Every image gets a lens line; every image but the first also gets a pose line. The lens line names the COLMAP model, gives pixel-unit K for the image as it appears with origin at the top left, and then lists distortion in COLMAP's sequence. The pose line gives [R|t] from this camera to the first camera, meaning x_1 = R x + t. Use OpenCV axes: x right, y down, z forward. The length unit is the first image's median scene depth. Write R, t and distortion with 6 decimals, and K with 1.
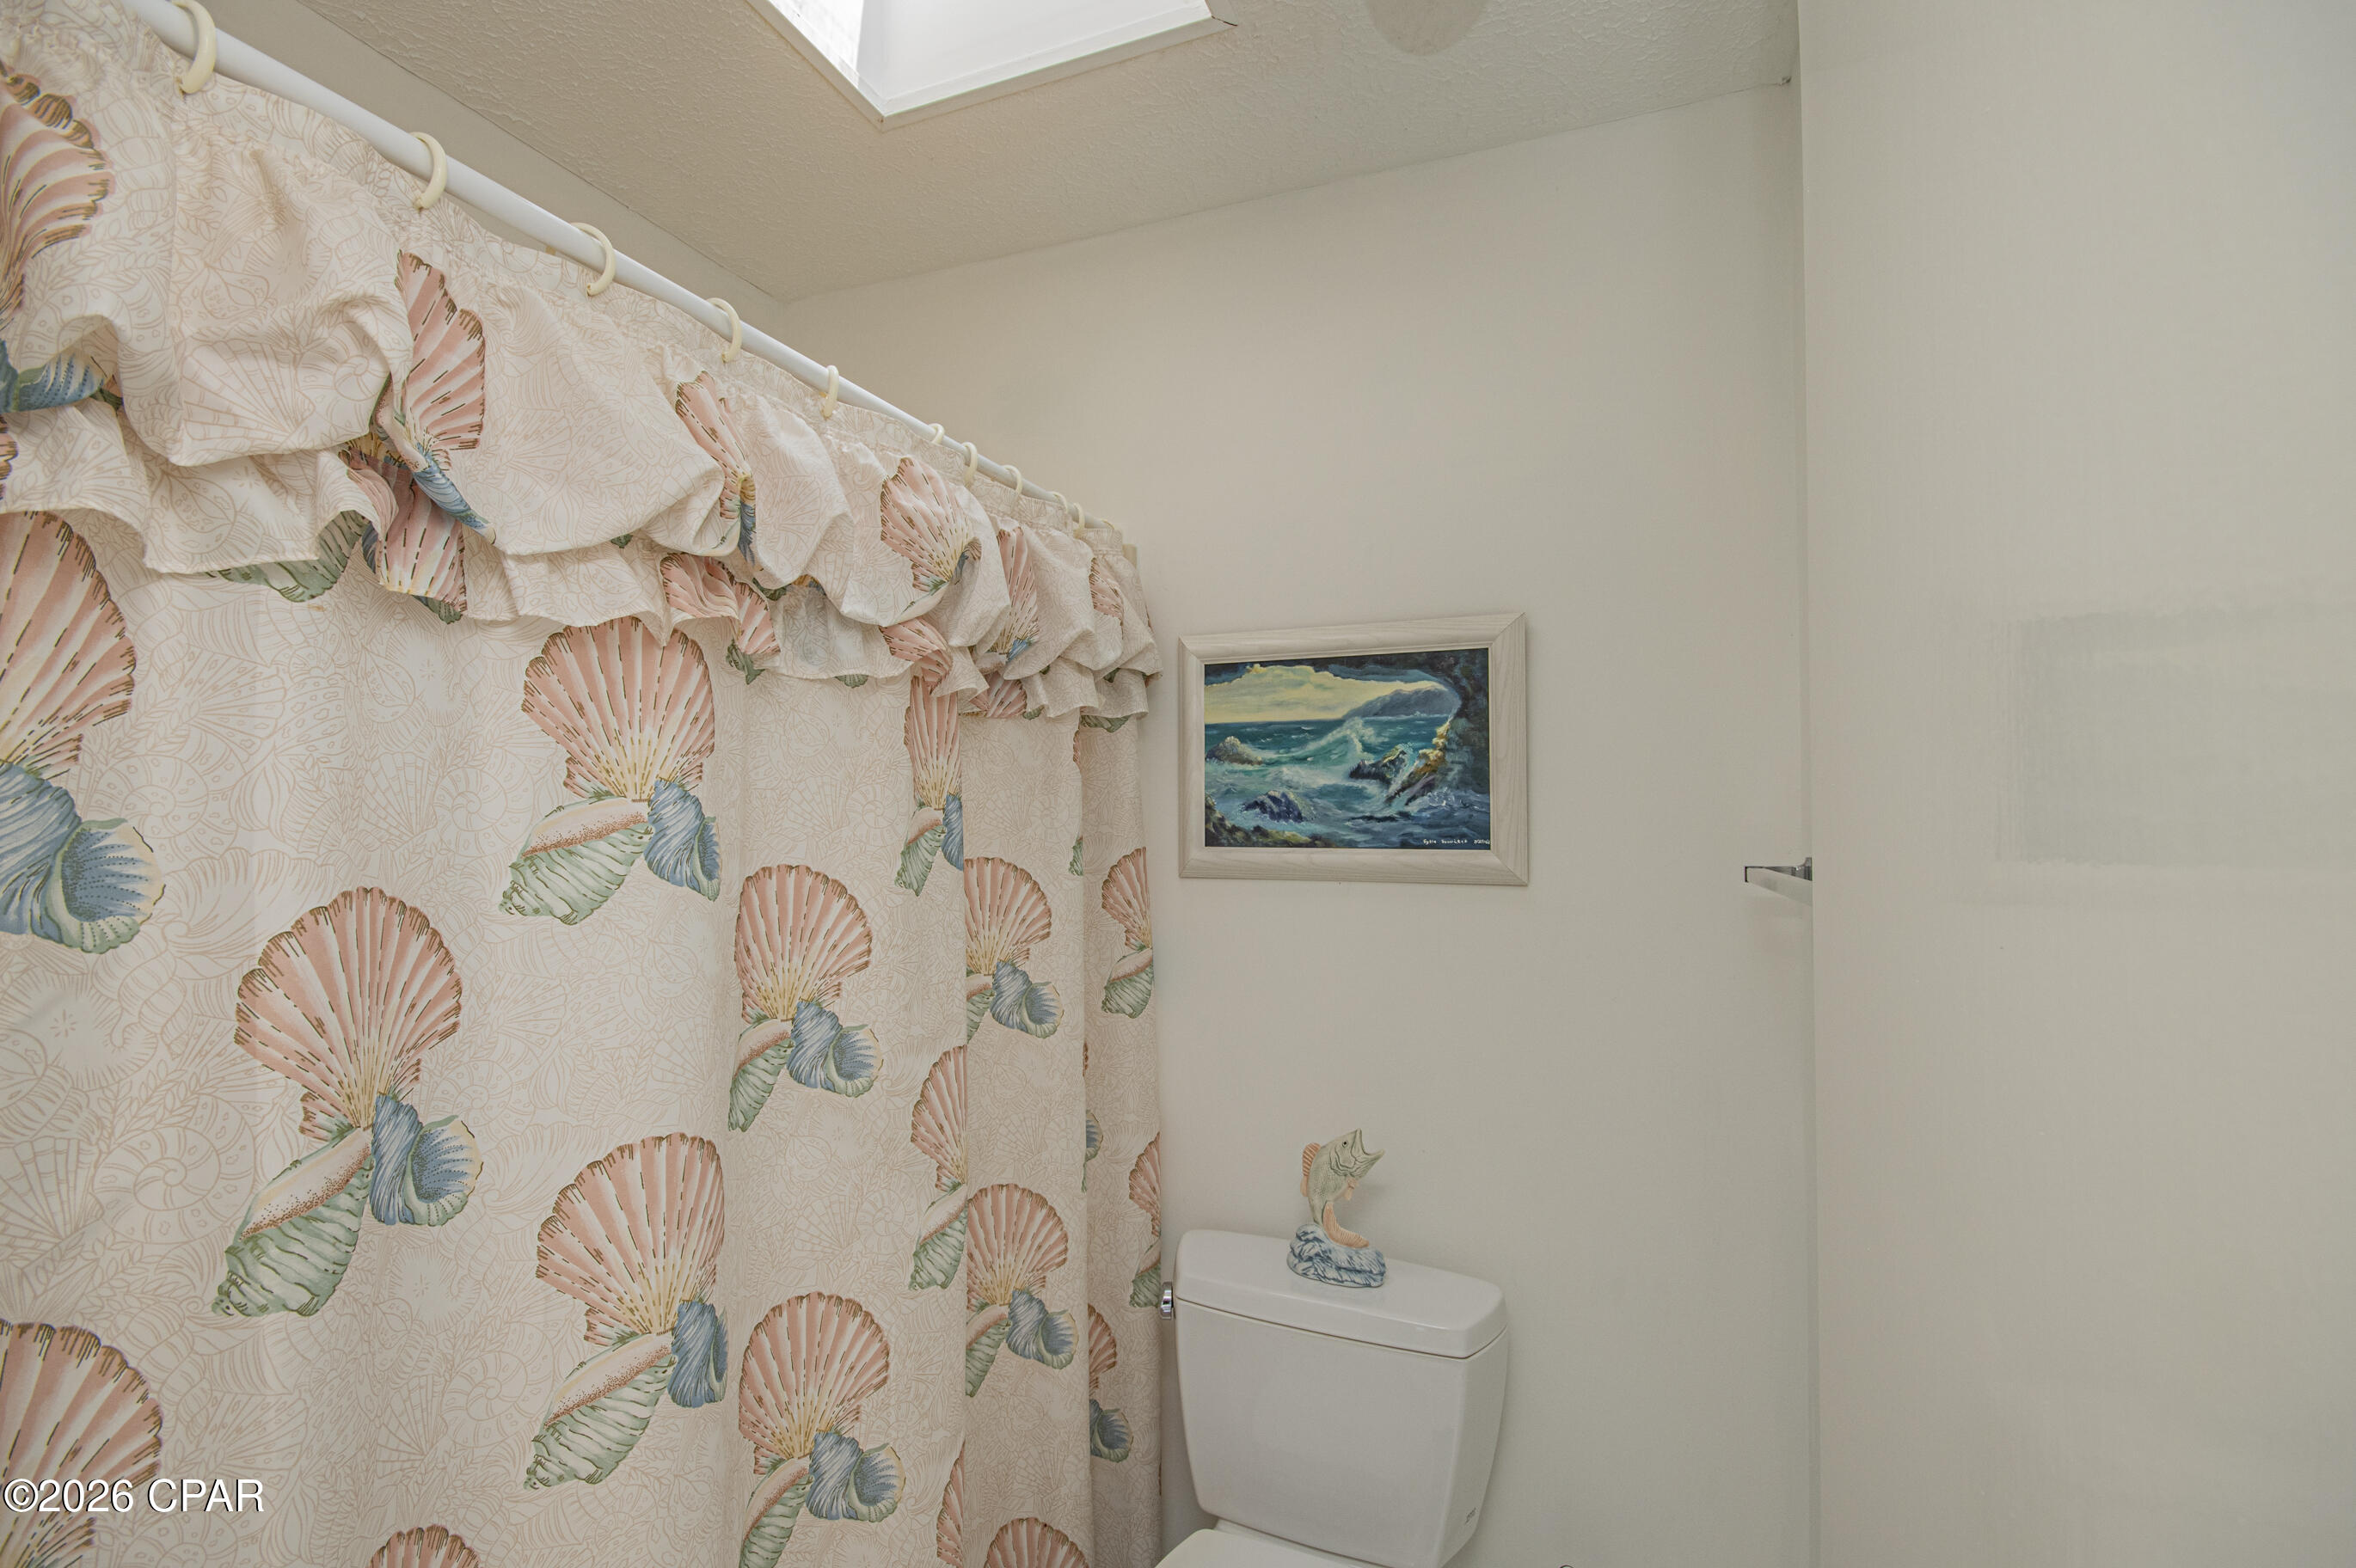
lens RADIAL K [[1024.5, 0, 1189.7], [0, 1024.5, 791.1], [0, 0, 1]] dist [0.030295, -0.020798]
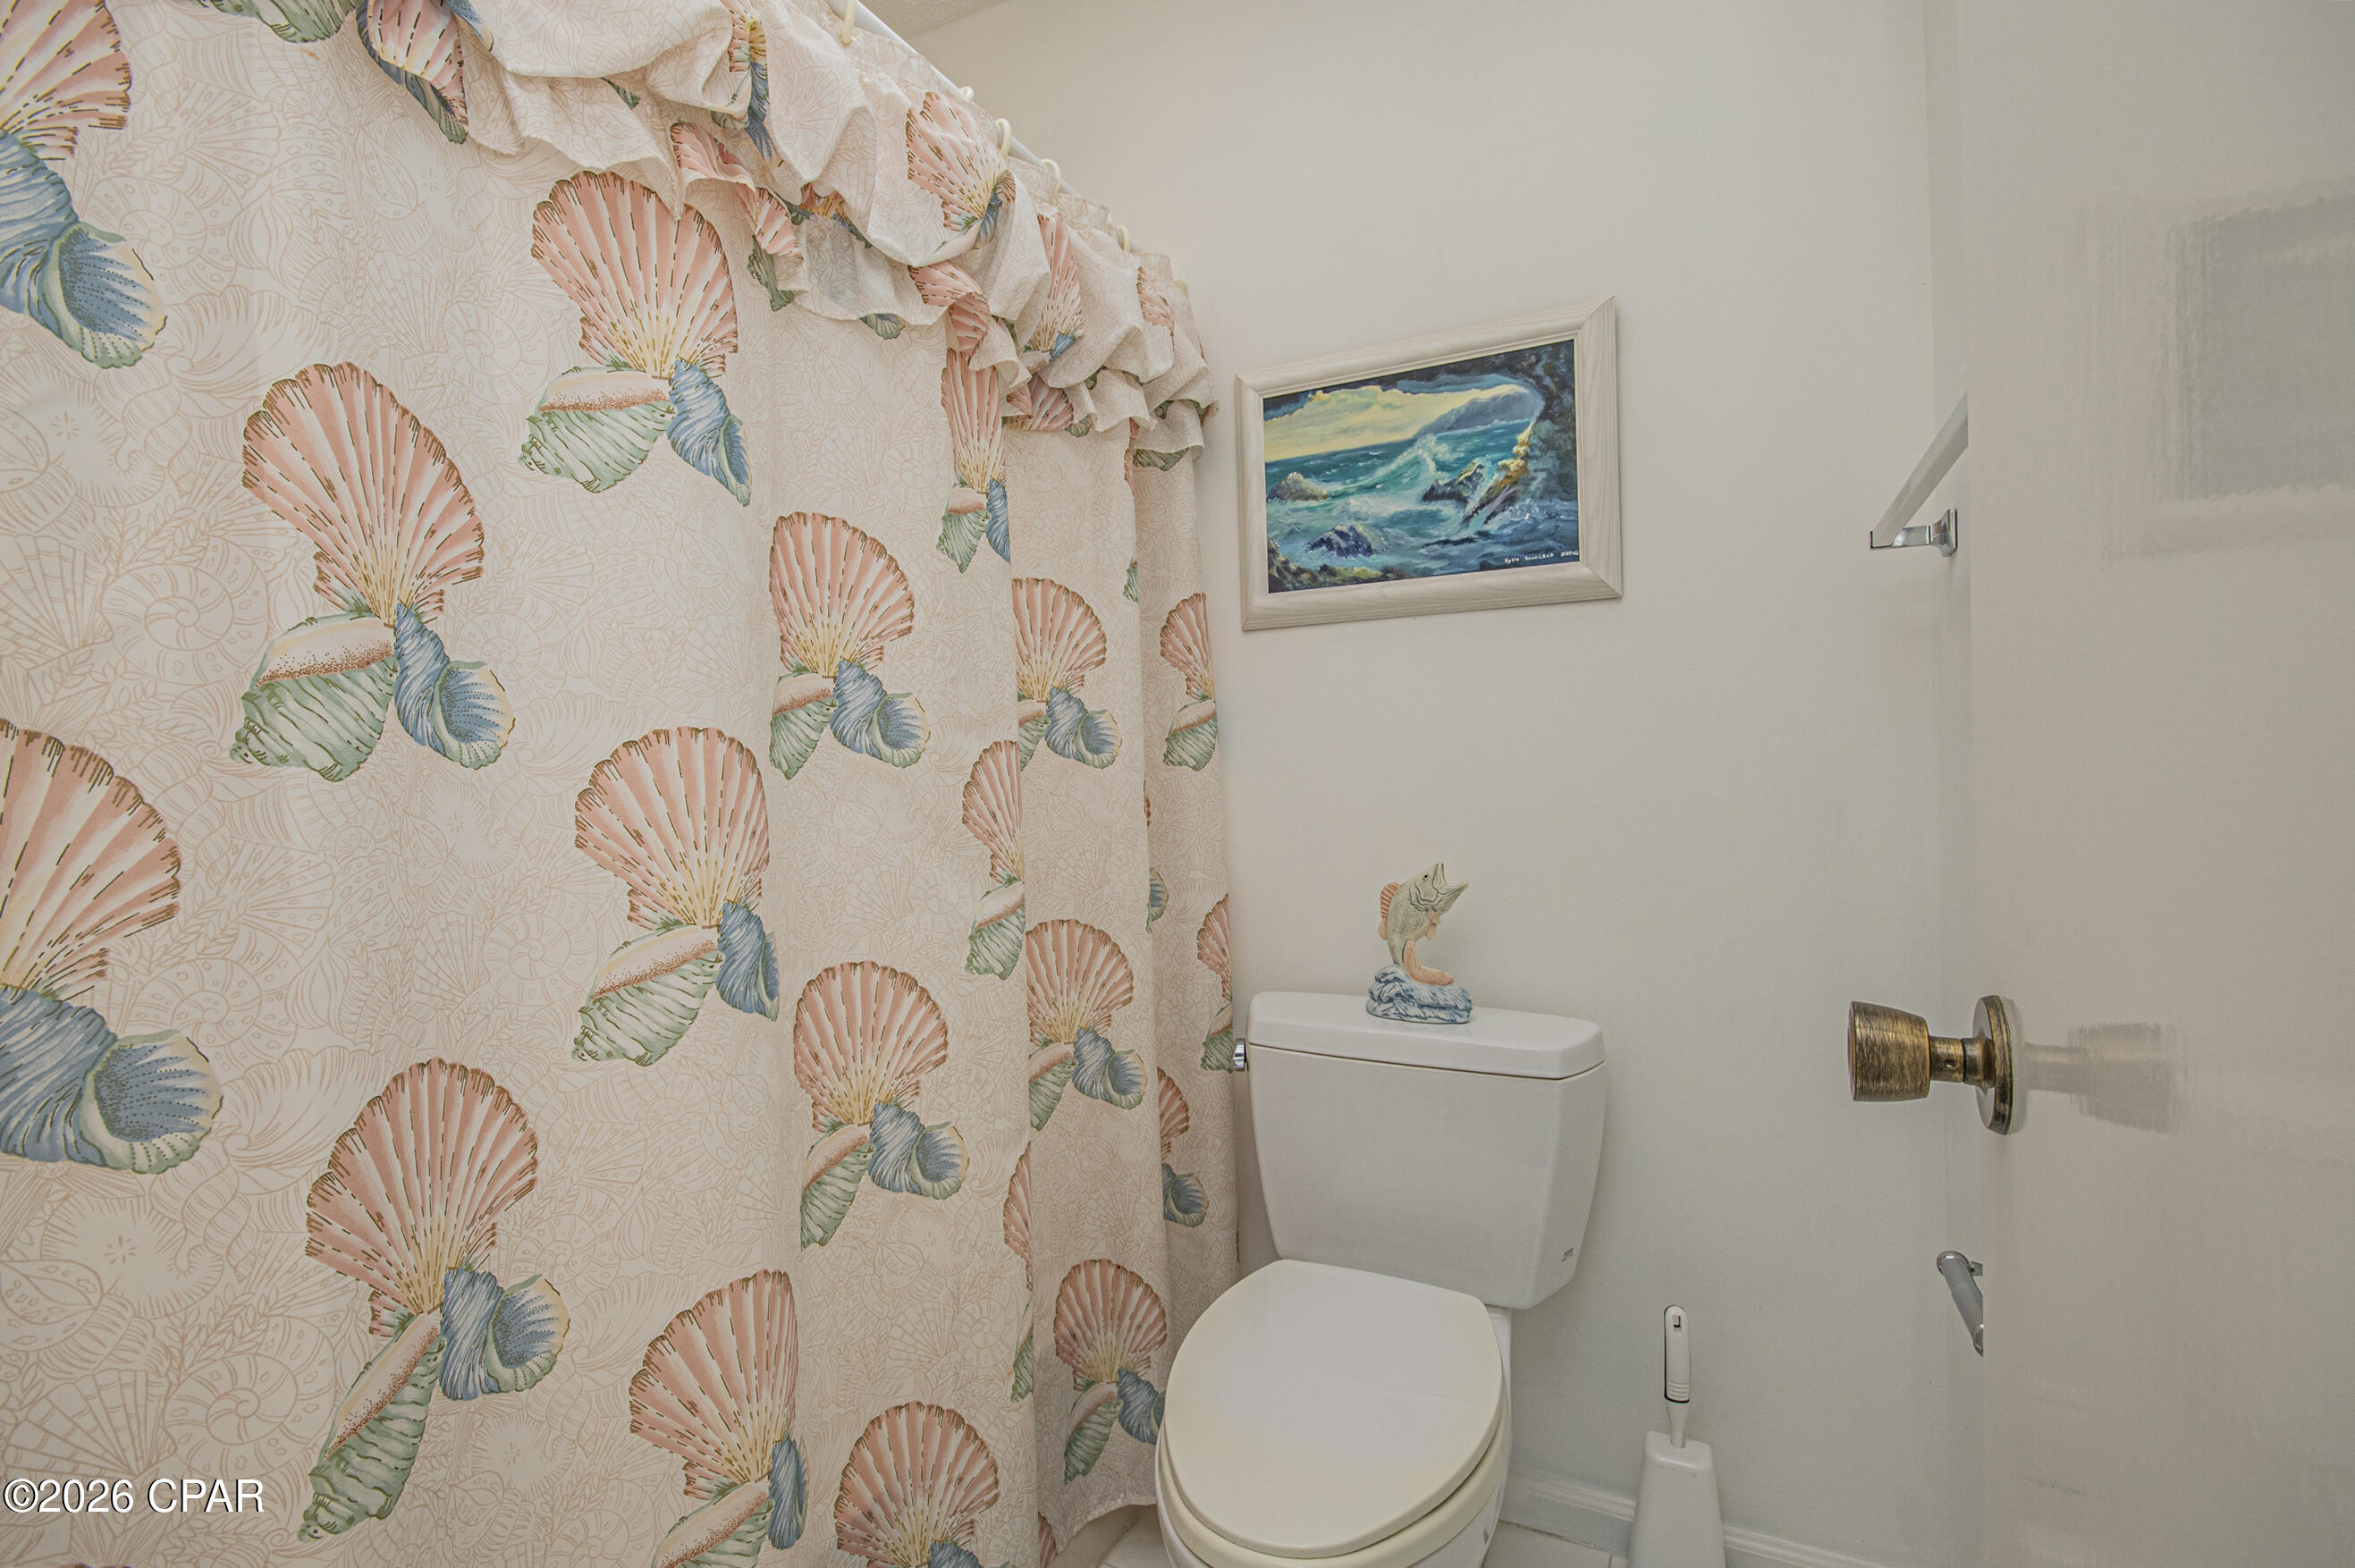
lens RADIAL K [[1062.7, 0, 1198.9], [0, 1062.7, 784.8], [0, 0, 1]] dist [0.025511, -0.018199]
pose [[0.997903, -0.025552, -0.059472, 0.006410], [0.027240, 0.999244, 0.027746, 0.261718], [0.058718, -0.029307, 0.997844, 0.027281]]
